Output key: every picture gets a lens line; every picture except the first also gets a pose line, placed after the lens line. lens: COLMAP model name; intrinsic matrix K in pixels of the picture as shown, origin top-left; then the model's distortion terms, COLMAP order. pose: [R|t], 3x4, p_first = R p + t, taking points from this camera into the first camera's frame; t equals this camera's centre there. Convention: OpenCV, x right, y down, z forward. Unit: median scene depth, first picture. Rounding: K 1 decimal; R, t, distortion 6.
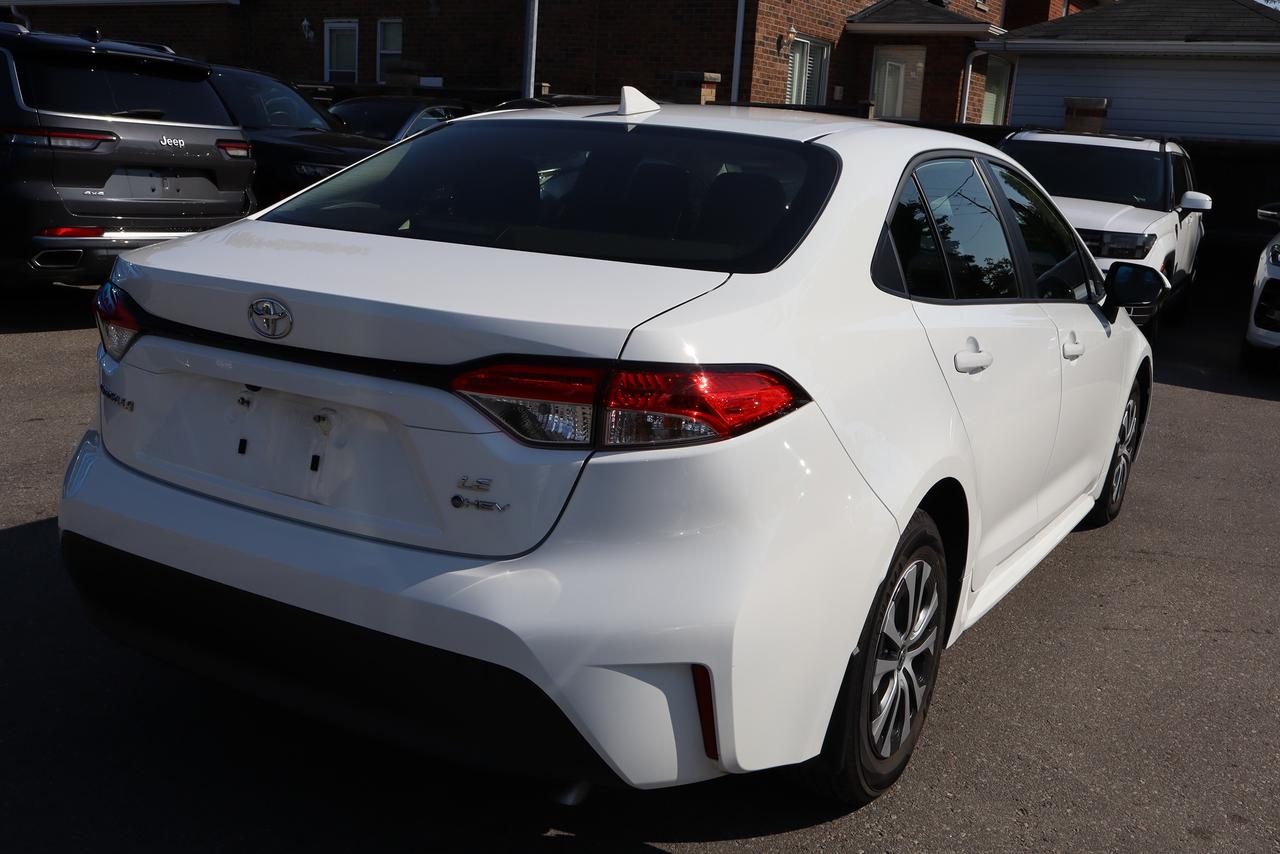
lens RADIAL K [[1277.0, 0, 641.2], [0, 1277.0, 423.7], [0, 0, 1]] dist [0.054887, 0.000000]
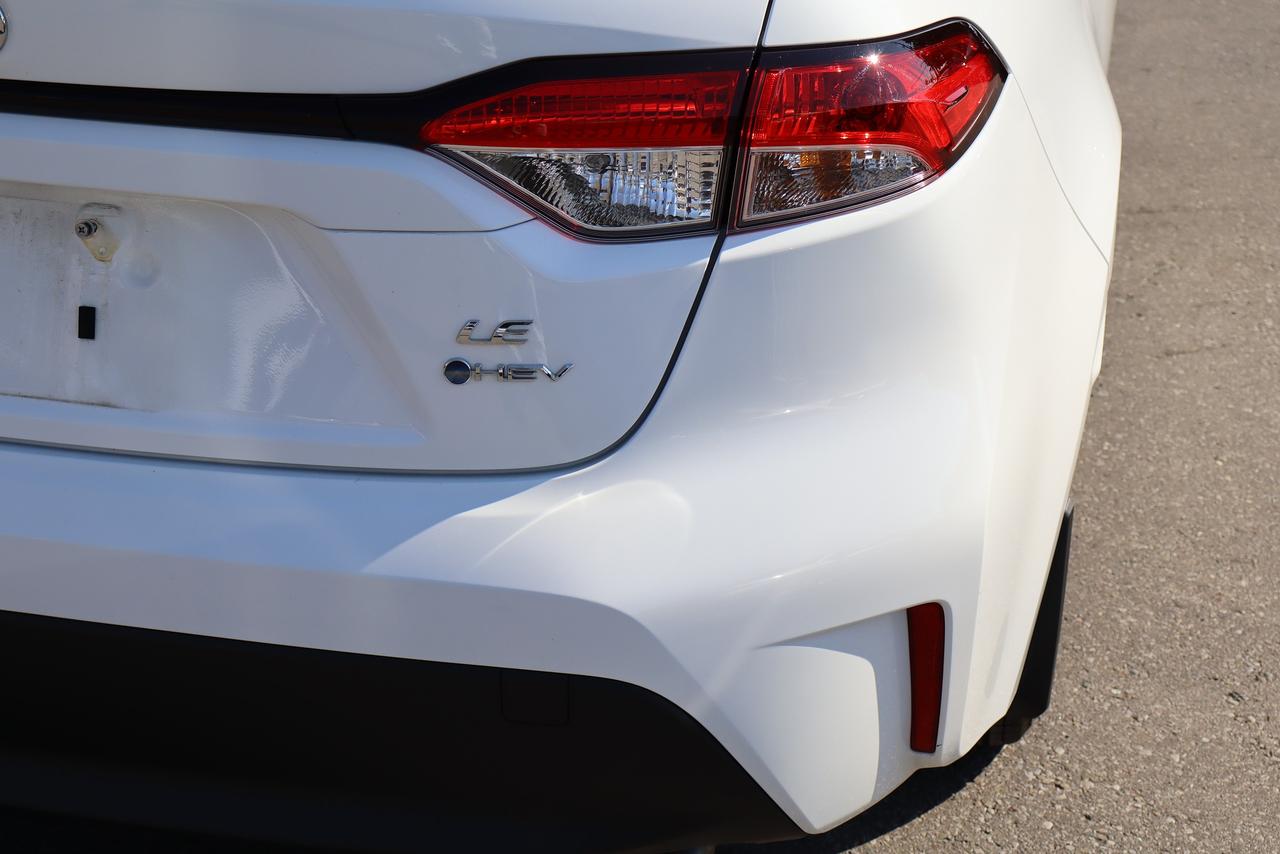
lens RADIAL K [[2134.7, 0, 638.1], [0, 2134.7, 423.5], [0, 0, 1]] dist [0.046653, 0.000000]
pose [[0.949003, -0.153360, 0.275454, -0.306535], [0.097222, 0.973490, 0.207039, -0.082345], [-0.299903, -0.169701, 0.938754, 0.208658]]
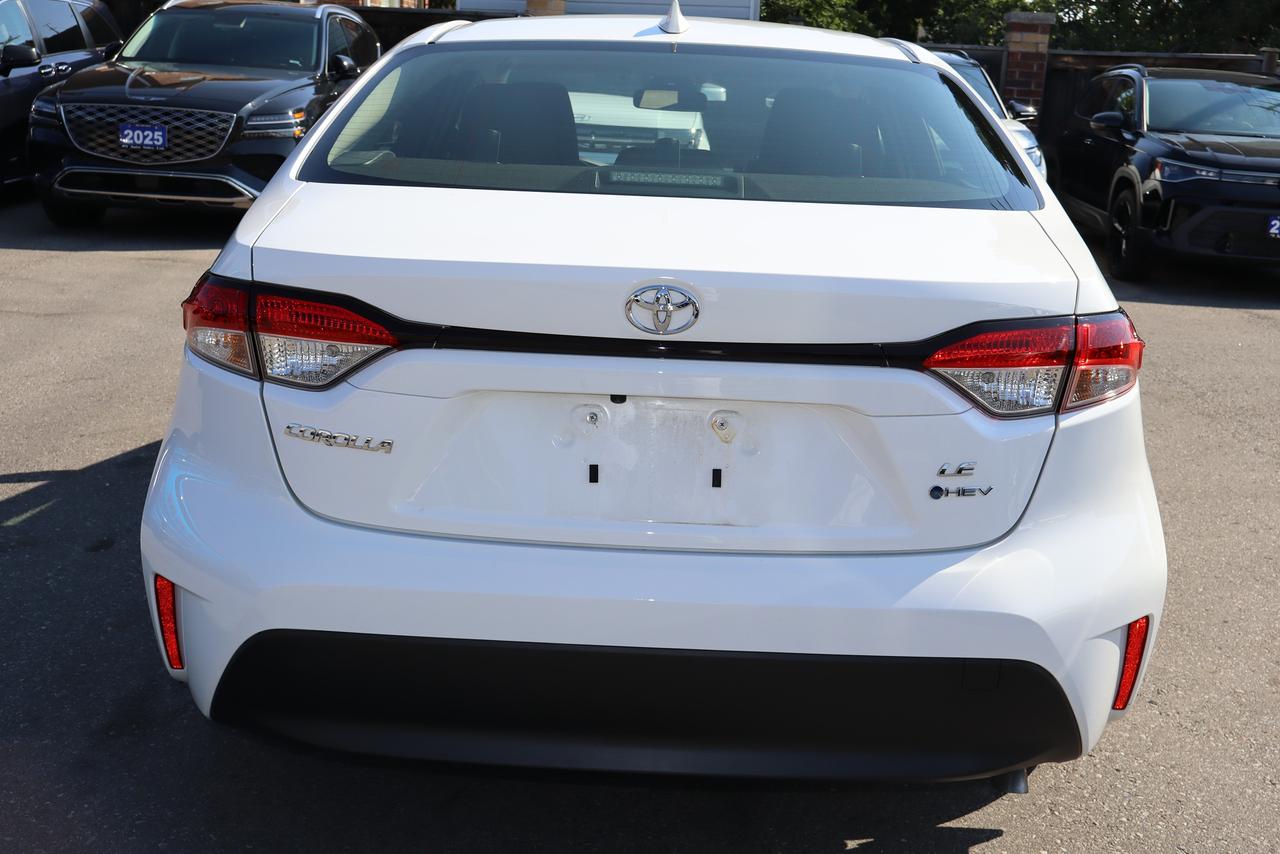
lens RADIAL K [[1421.0, 0, 641.9], [0, 1421.0, 429.3], [0, 0, 1]] dist [0.074376, 0.000000]
pose [[0.857871, -0.148314, 0.491997, -0.802229], [0.116691, 0.988656, 0.094566, -0.100683], [-0.500441, -0.023714, 0.865446, 0.244073]]
